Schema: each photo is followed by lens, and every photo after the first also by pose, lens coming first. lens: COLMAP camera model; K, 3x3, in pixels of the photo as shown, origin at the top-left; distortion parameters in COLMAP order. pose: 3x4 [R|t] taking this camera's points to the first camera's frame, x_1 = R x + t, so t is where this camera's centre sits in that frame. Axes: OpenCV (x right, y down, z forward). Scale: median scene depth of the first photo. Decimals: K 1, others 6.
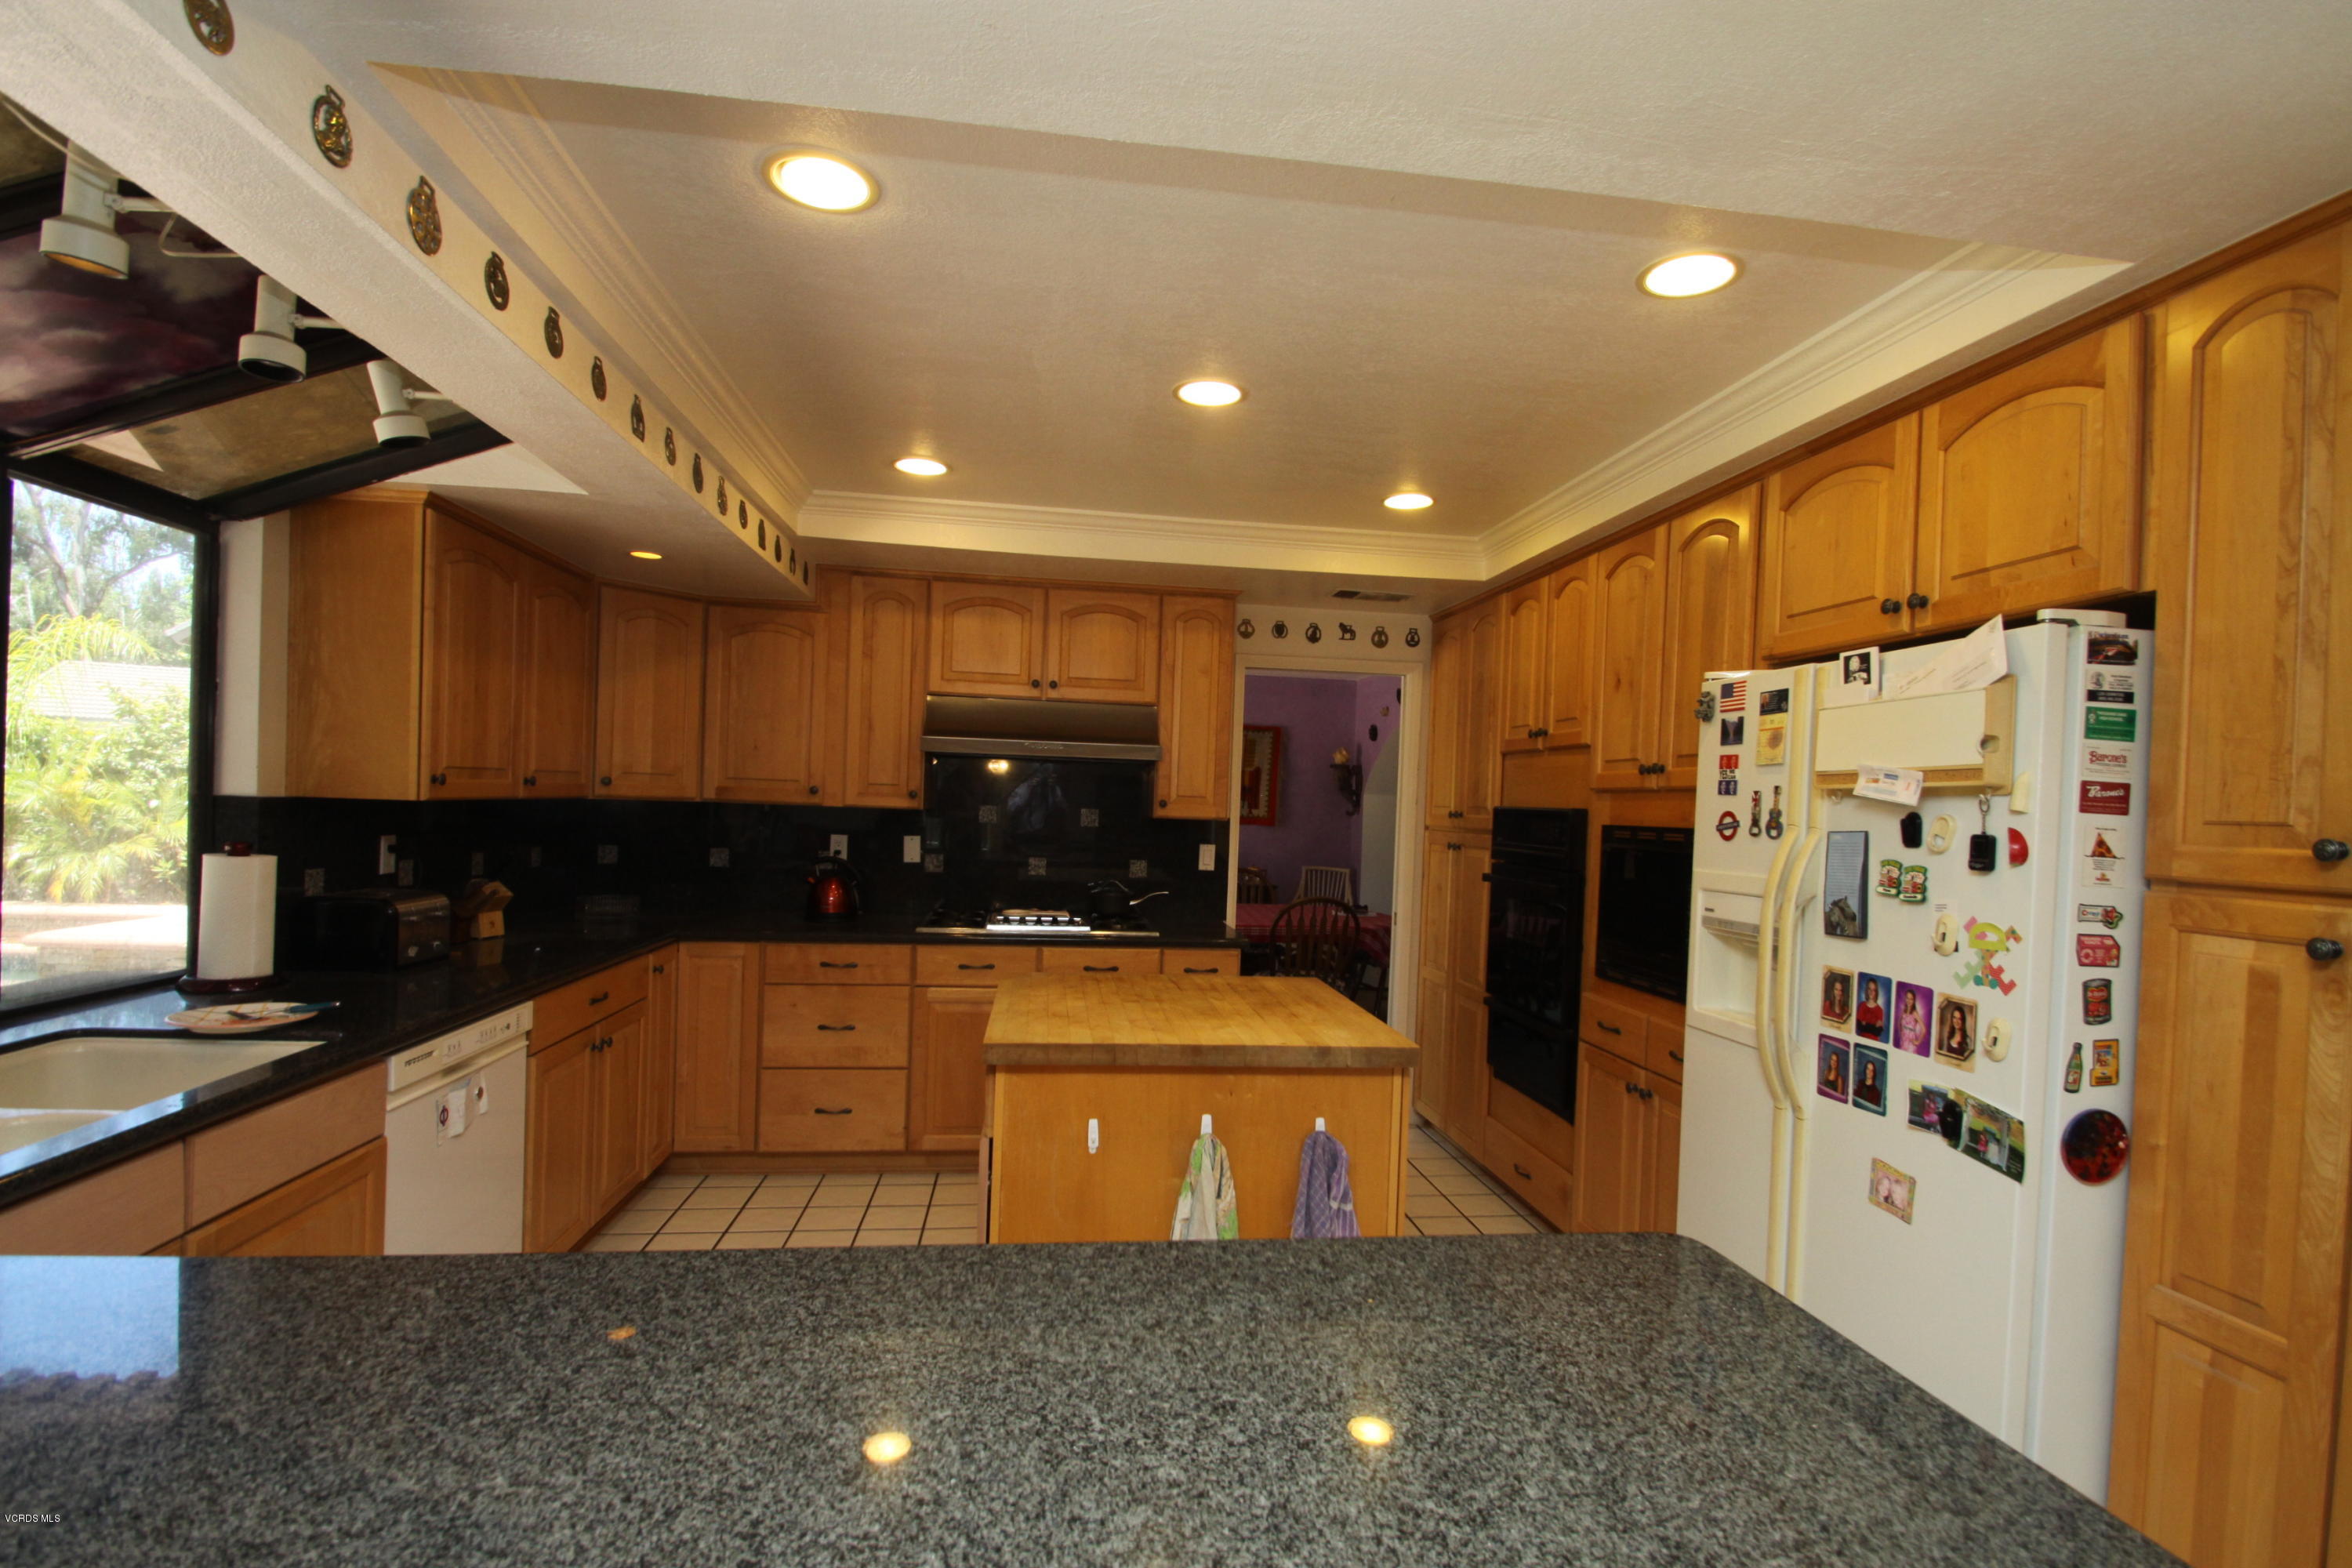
lens RADIAL K [[1094.5, 0, 1193.1], [0, 1094.5, 823.2], [0, 0, 1]] dist [0.010042, -0.015262]
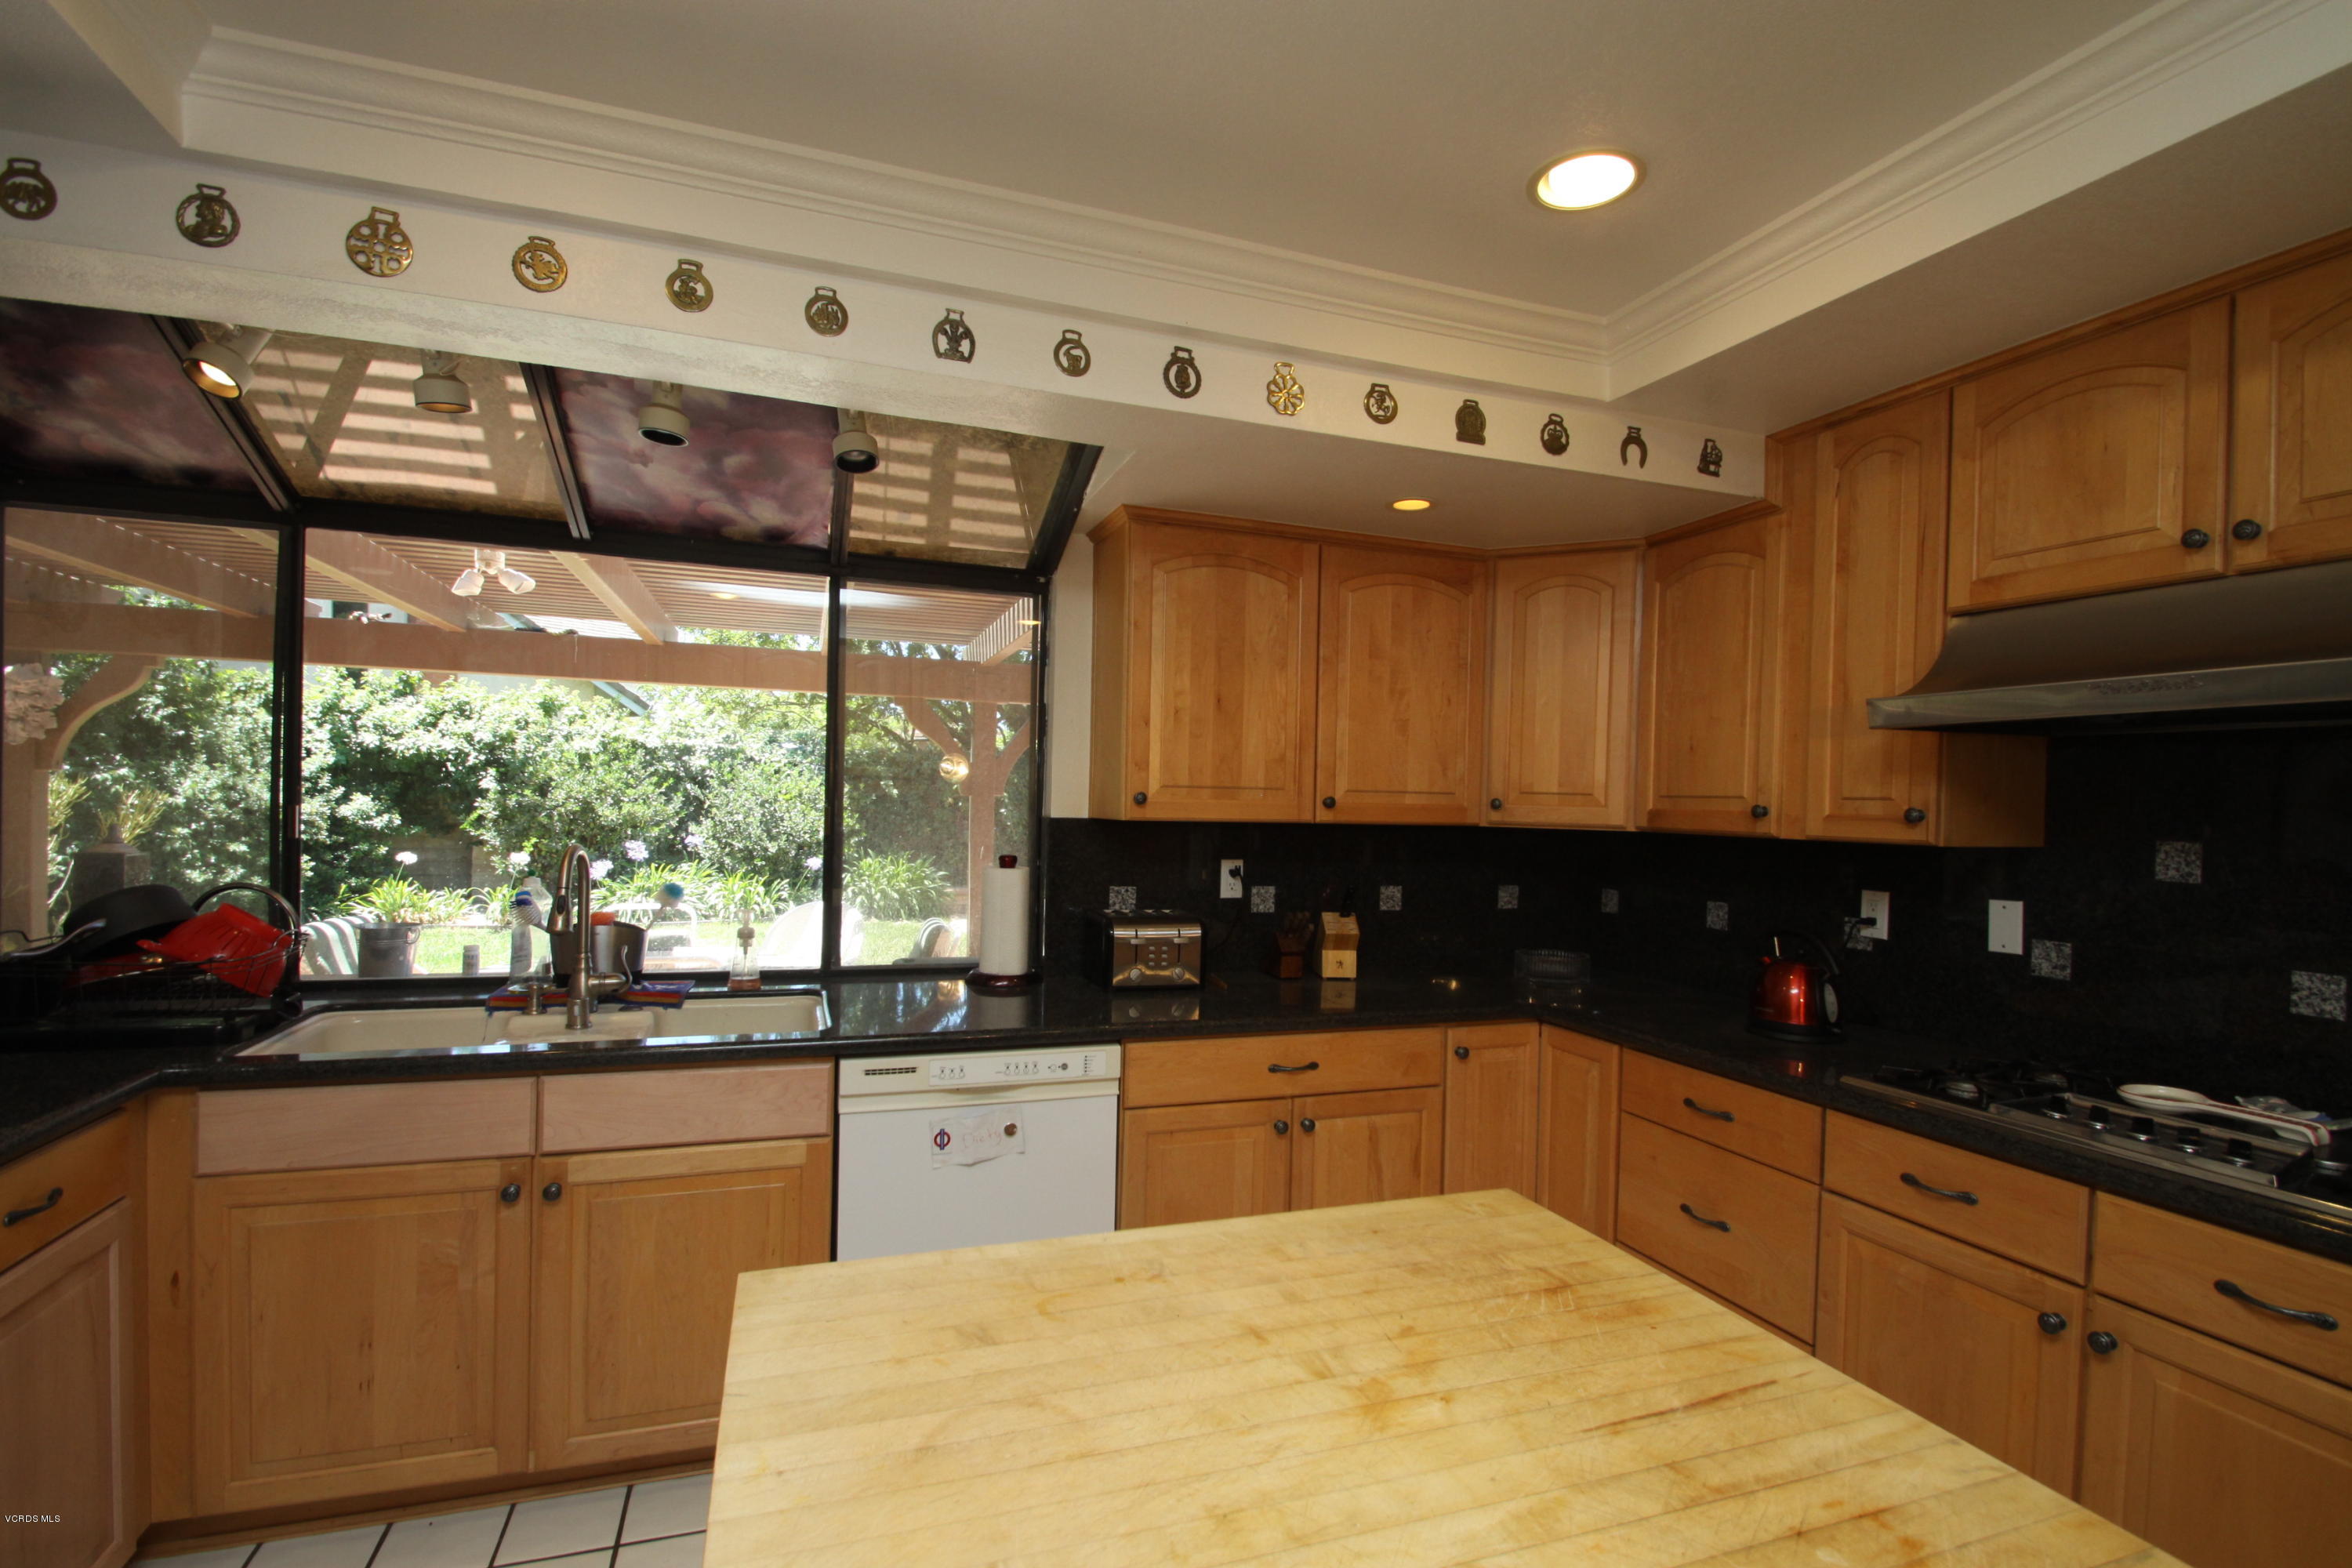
lens RADIAL K [[1094.5, 0, 1190.2], [0, 1094.5, 825.3], [0, 0, 1]] dist [0.010042, -0.015262]
pose [[0.208328, -0.010592, -0.978002, 0.255840], [-0.036766, 0.999150, -0.018653, -0.000128], [0.977368, 0.039843, 0.207762, 0.822616]]
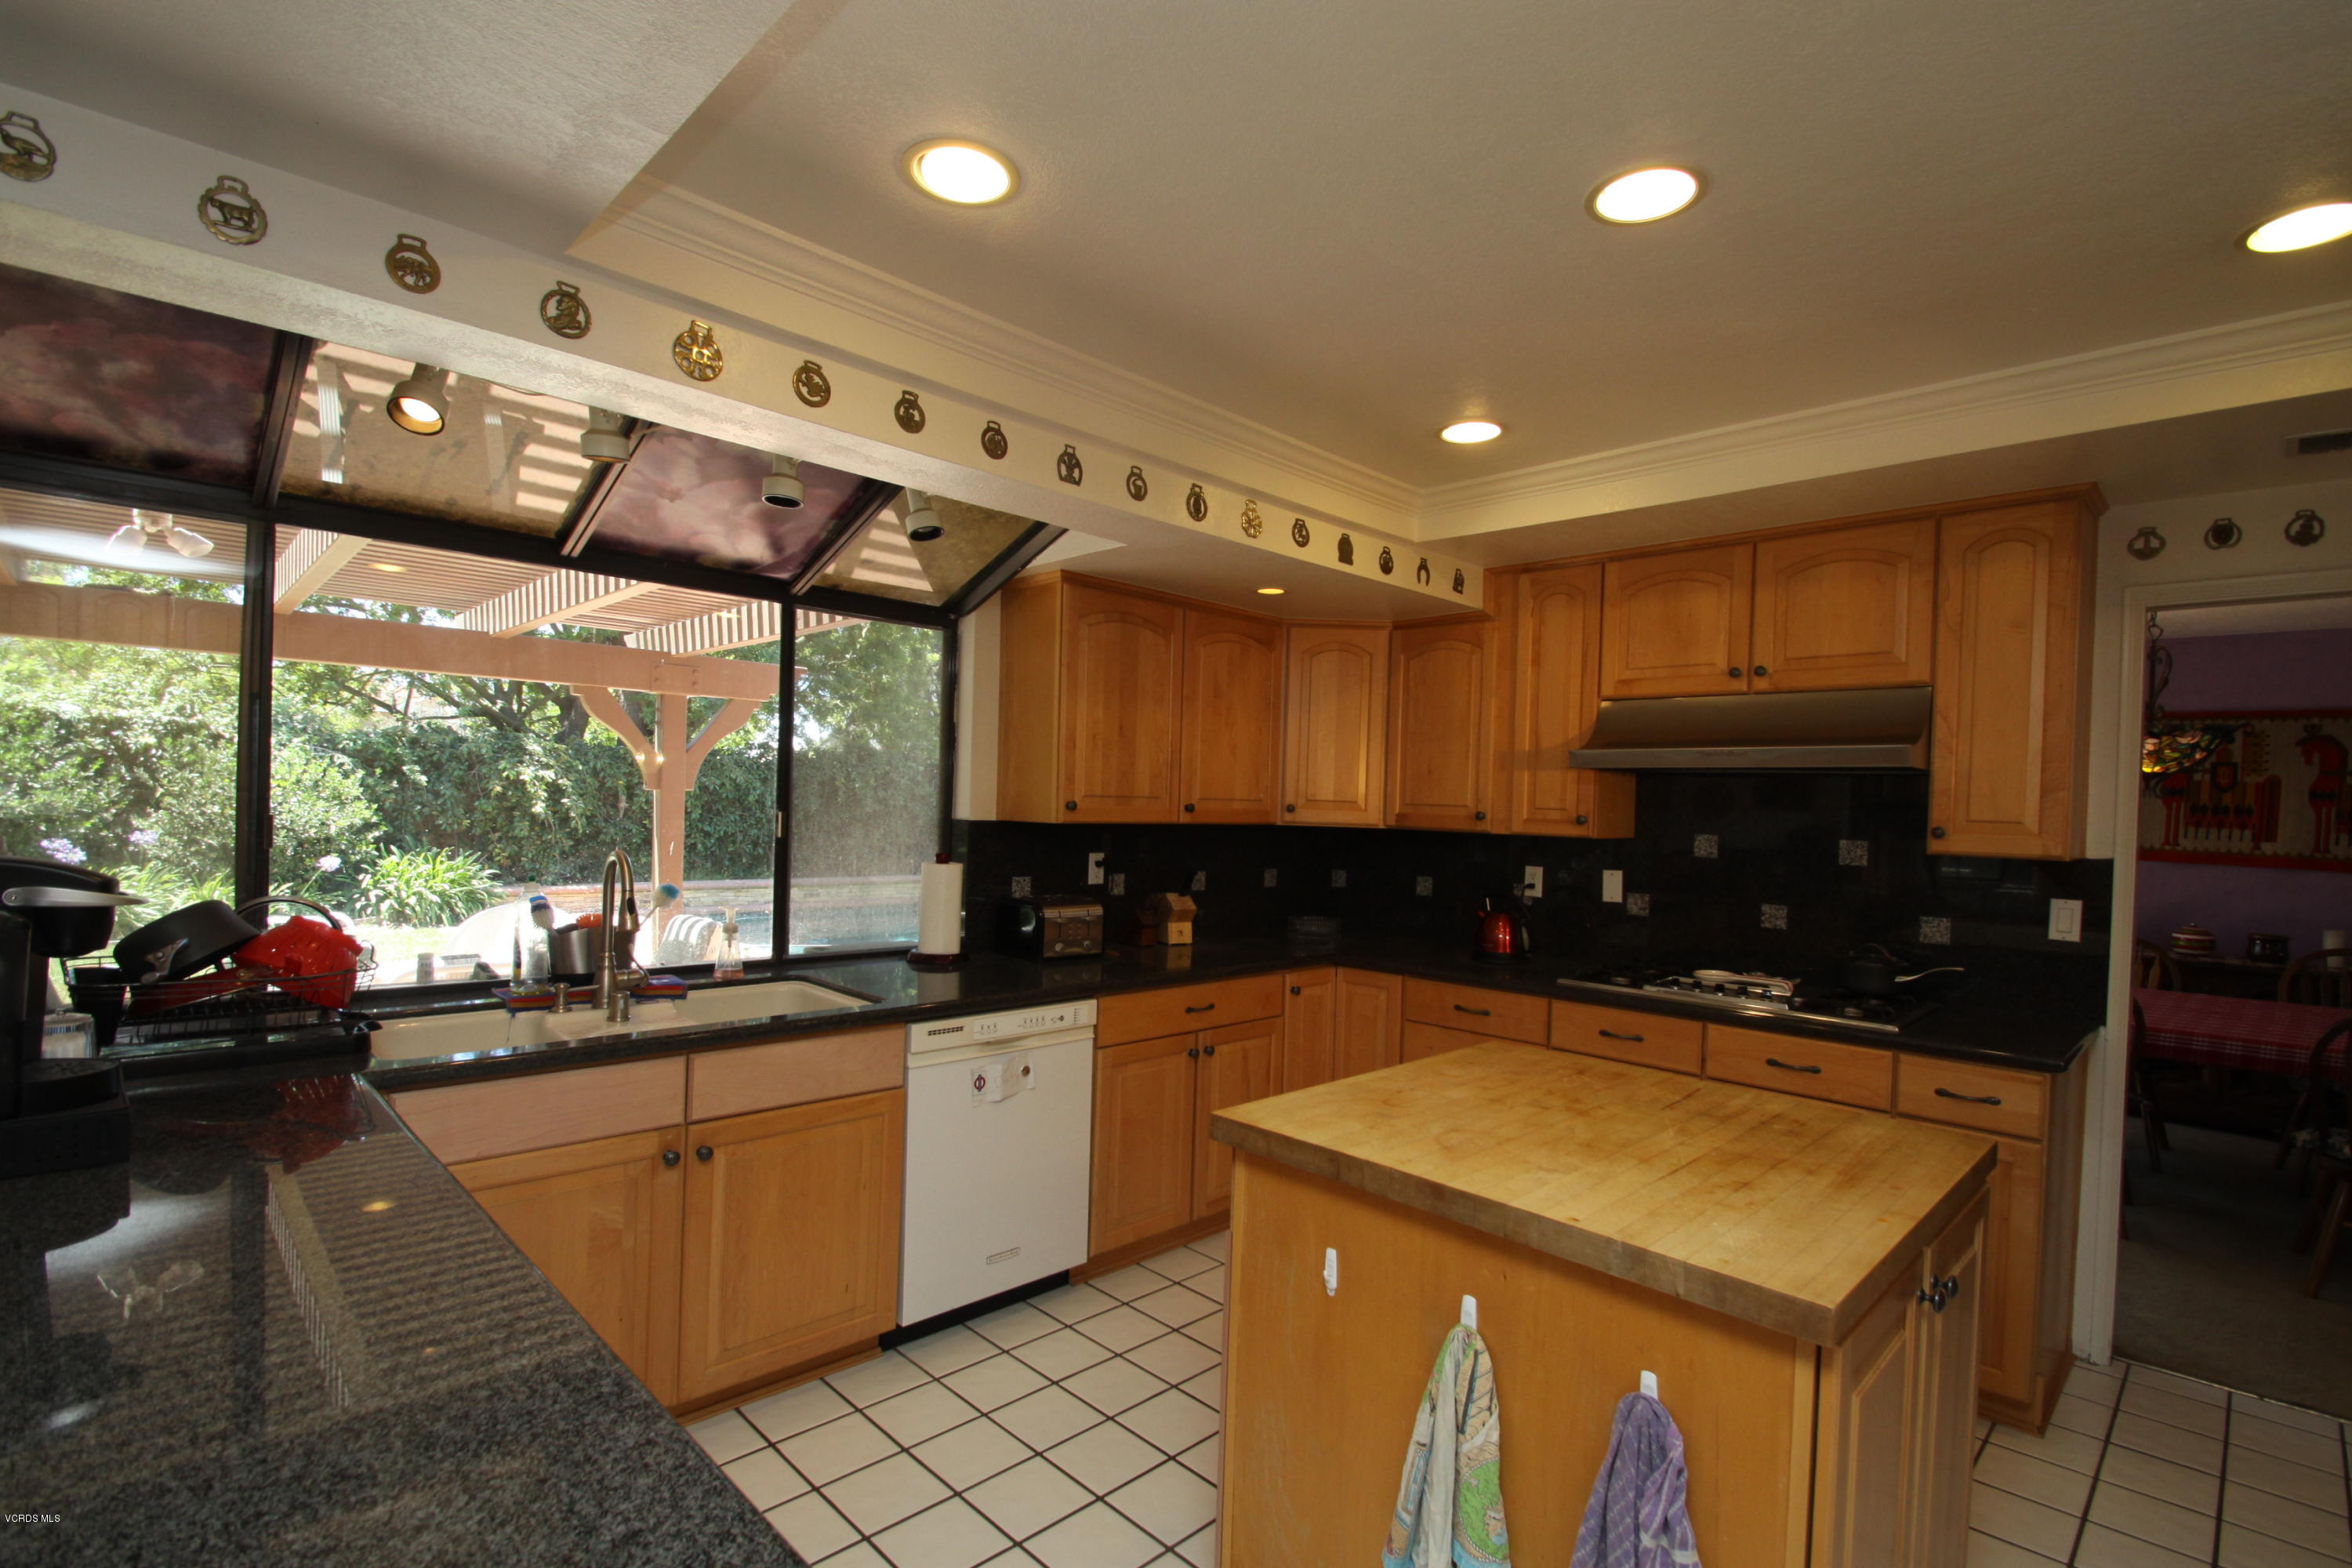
lens RADIAL K [[1094.5, 0, 1189.6], [0, 1094.5, 826.4], [0, 0, 1]] dist [0.010042, -0.015262]
pose [[0.603793, -0.000780, -0.797141, 0.341256], [-0.023799, 0.999536, -0.019005, 0.002354], [0.796786, 0.030446, 0.603494, 0.368122]]
